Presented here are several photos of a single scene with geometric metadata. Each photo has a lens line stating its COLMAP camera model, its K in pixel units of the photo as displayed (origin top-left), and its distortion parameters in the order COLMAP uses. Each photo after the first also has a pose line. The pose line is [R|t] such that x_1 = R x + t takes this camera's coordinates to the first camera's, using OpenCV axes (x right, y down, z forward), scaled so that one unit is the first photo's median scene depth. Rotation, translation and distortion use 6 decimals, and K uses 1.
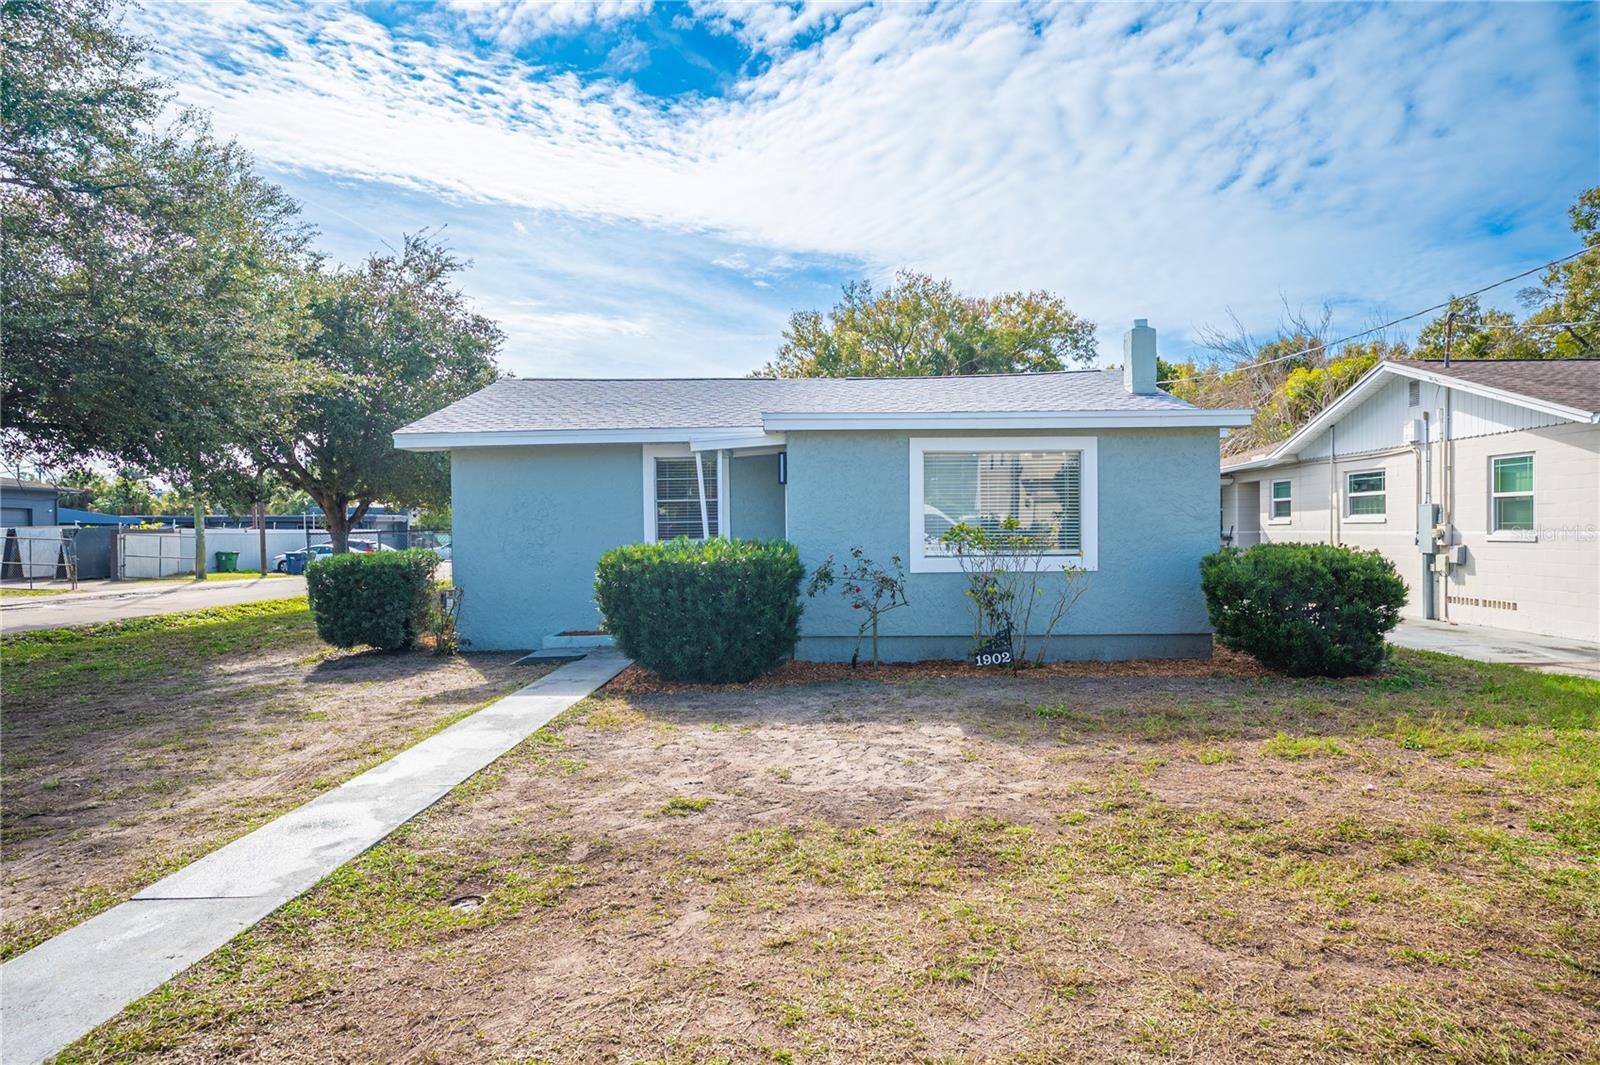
lens RADIAL K [[933.2, 0, 800.0], [0, 933.2, 532.5], [0, 0, 1]] dist [-0.001026, -0.000161]
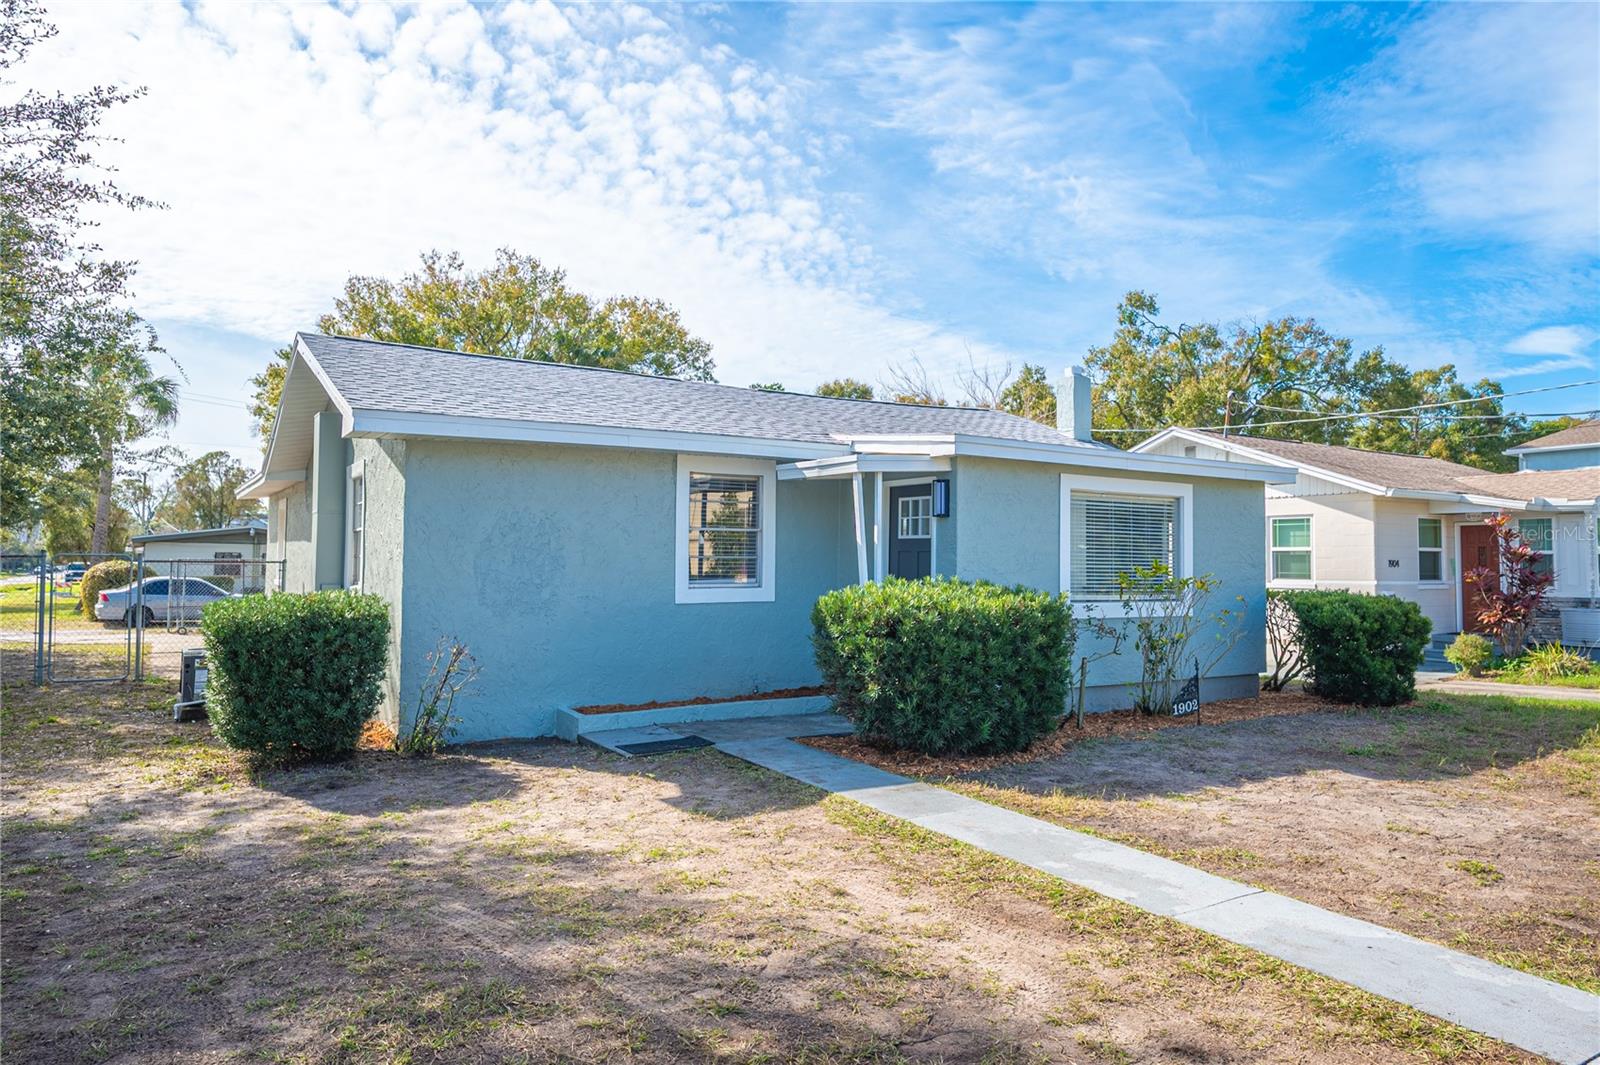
lens RADIAL K [[1089.1, 0, 831.0], [0, 1089.1, 511.1], [0, 0, 1]] dist [-0.006865, 0.002379]
pose [[0.821014, 0.046404, 0.569018, -0.616036], [-0.015010, 0.998101, -0.059739, 0.003363], [-0.570710, 0.040505, 0.820152, 0.219062]]
